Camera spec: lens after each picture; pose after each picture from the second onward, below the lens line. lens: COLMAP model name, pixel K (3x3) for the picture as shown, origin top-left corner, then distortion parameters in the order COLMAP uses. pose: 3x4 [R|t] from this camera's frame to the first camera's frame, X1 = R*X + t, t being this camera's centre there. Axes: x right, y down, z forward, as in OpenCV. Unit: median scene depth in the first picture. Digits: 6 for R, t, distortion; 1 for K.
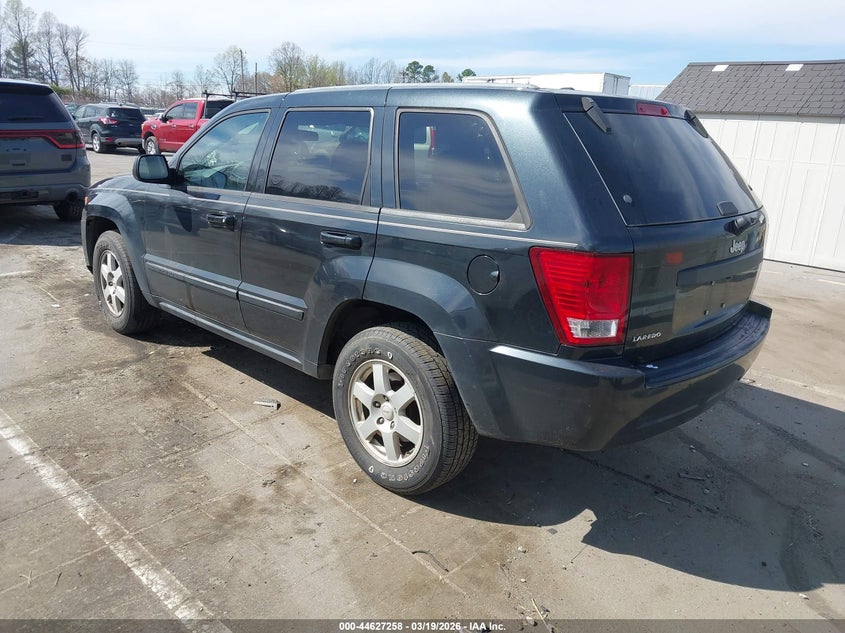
lens RADIAL K [[787.8, 0, 421.4], [0, 787.8, 318.5], [0, 0, 1]] dist [0.051699, 0.000000]
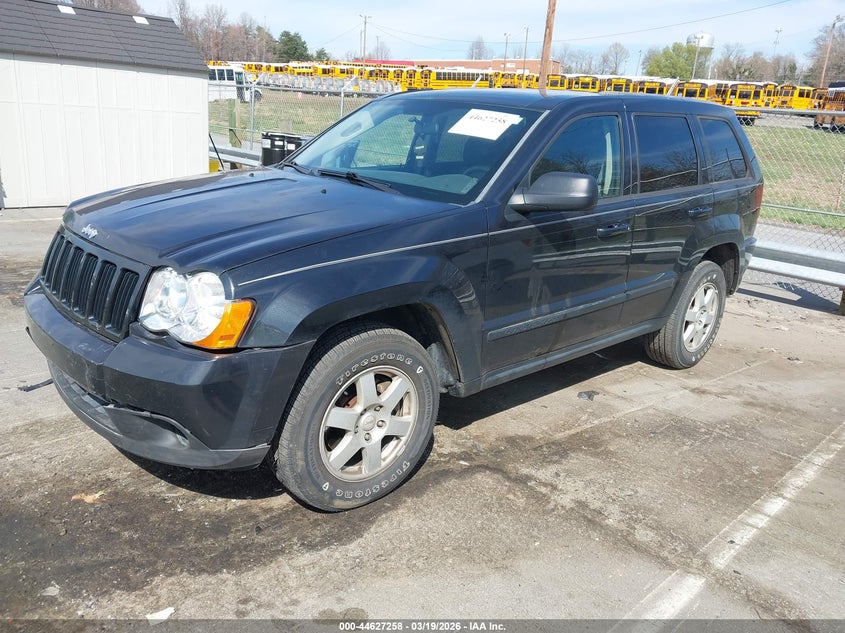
lens RADIAL K [[735.3, 0, 420.7], [0, 735.3, 315.0], [0, 0, 1]] dist [0.017302, 0.012470]
pose [[-0.090855, -0.304654, 0.948120, -1.180023], [0.152847, 0.936511, 0.315571, -0.371040], [-0.984065, 0.173588, -0.038521, 1.362936]]
